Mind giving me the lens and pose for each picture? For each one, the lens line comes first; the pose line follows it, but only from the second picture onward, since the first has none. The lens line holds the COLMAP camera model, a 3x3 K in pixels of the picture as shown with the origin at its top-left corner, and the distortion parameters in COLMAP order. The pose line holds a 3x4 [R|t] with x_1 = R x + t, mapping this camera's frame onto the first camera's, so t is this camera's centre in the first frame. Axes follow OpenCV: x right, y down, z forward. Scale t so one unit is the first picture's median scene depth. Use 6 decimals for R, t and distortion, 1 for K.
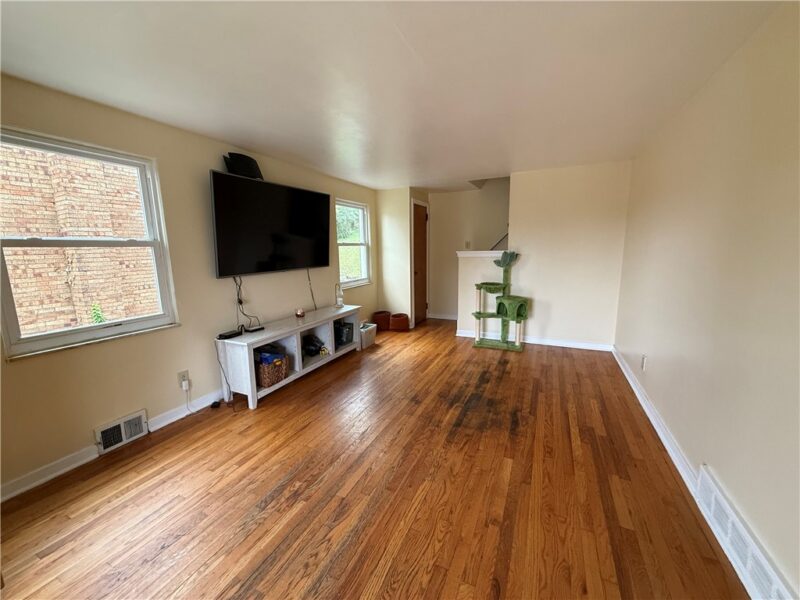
lens RADIAL K [[320.4, 0, 397.6], [0, 320.4, 300.1], [0, 0, 1]] dist [0.001370, 0.000010]
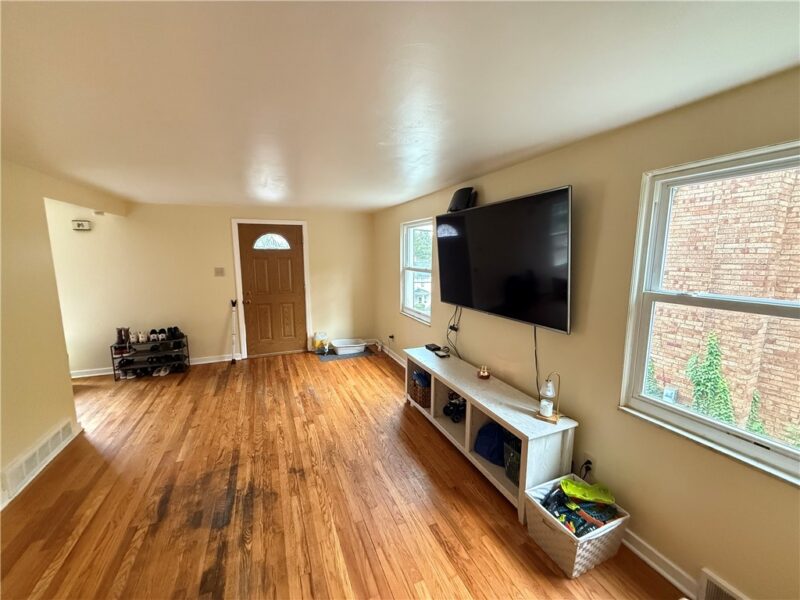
lens RADIAL K [[320.4, 0, 397.6], [0, 320.4, 300.1], [0, 0, 1]] dist [0.001370, 0.000010]
pose [[-0.667923, 0.127652, -0.733201, 0.437430], [-0.109215, 0.957702, 0.266230, -0.369608], [0.736173, 0.257898, -0.625730, 1.591689]]
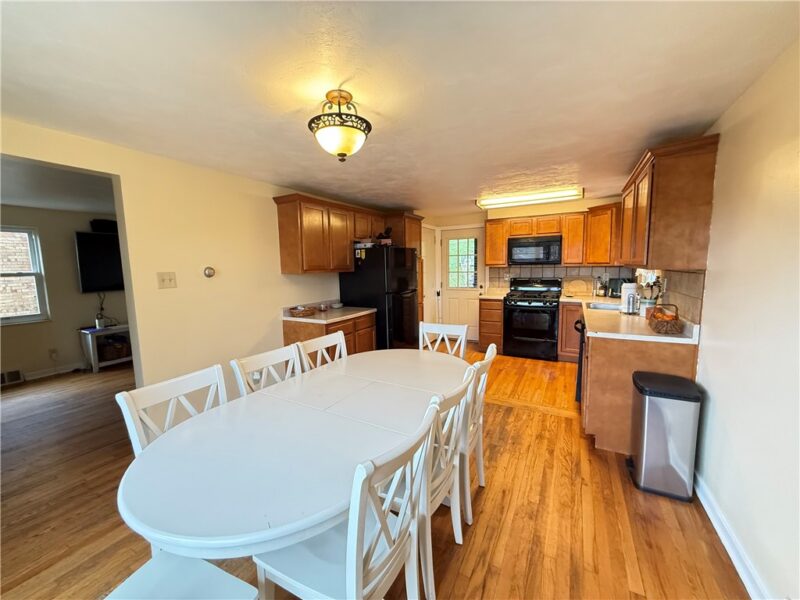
lens RADIAL K [[320.4, 0, 397.6], [0, 320.4, 300.1], [0, 0, 1]] dist [0.001370, 0.000010]
pose [[0.997998, 0.006573, -0.062898, 1.133088], [-0.009776, 0.998663, -0.050759, 0.030979], [0.062480, 0.051272, 0.996728, -0.536613]]
